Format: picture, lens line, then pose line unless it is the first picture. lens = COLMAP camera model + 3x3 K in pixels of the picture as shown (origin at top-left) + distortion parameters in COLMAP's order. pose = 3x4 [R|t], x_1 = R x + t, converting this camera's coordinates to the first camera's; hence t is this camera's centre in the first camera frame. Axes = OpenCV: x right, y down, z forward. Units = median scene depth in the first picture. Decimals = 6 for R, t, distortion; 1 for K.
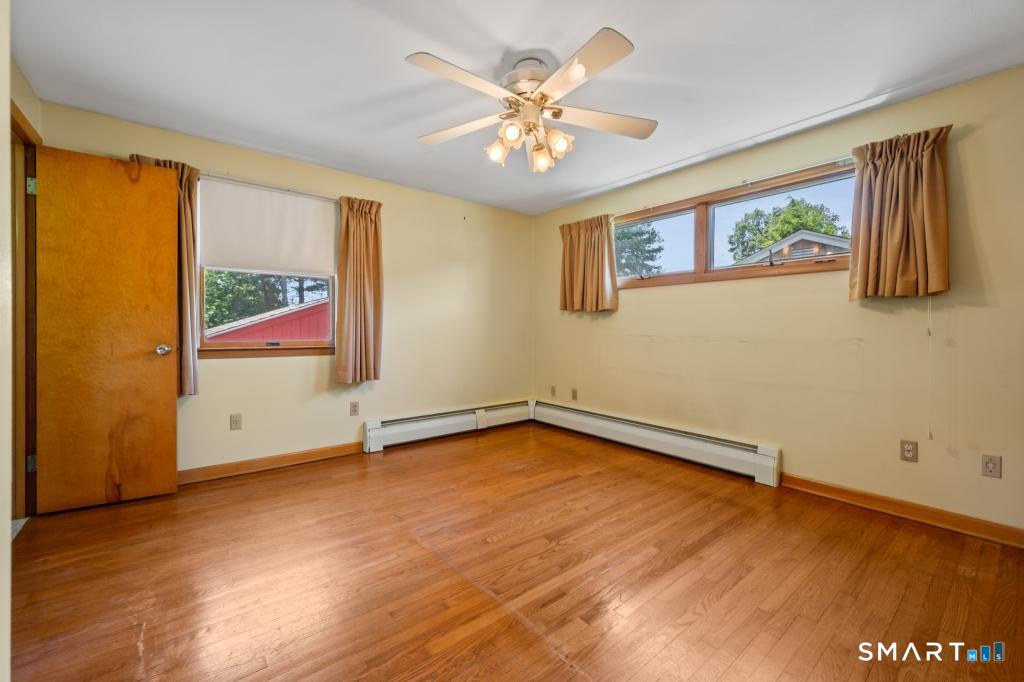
lens RADIAL K [[407.6, 0, 513.8], [0, 407.6, 338.1], [0, 0, 1]] dist [0.002335, 0.000082]
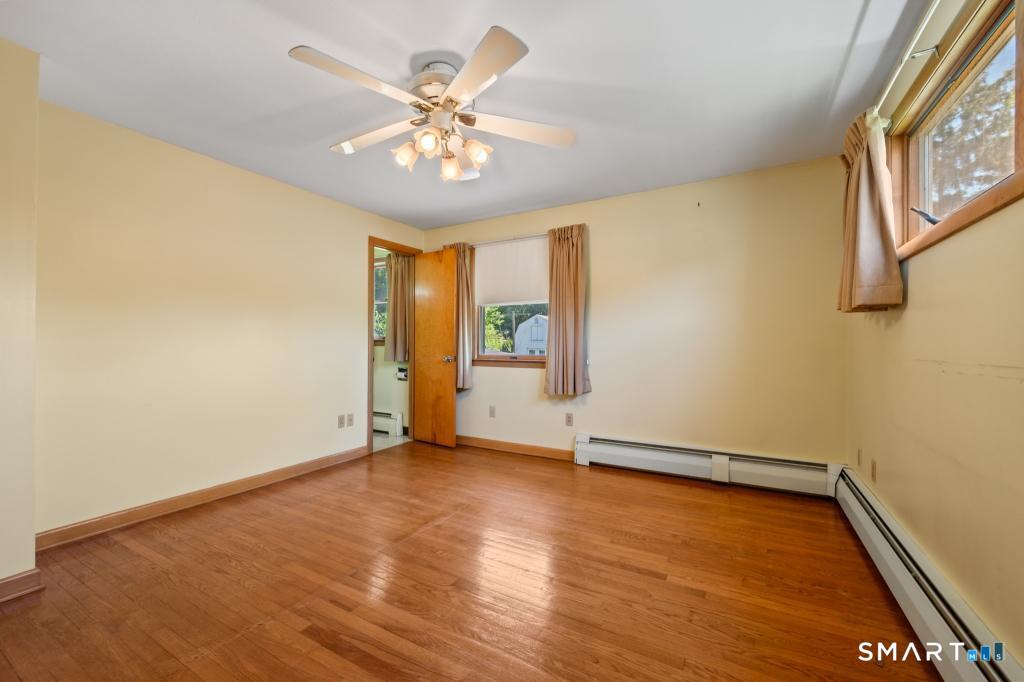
lens RADIAL K [[407.6, 0, 518.5], [0, 407.6, 345.9], [0, 0, 1]] dist [0.002335, 0.000082]
pose [[0.376196, -0.002359, -0.926537, 0.599503], [-0.020198, 0.999738, -0.010747, -0.008518], [0.926320, 0.022757, 0.376050, 0.492450]]
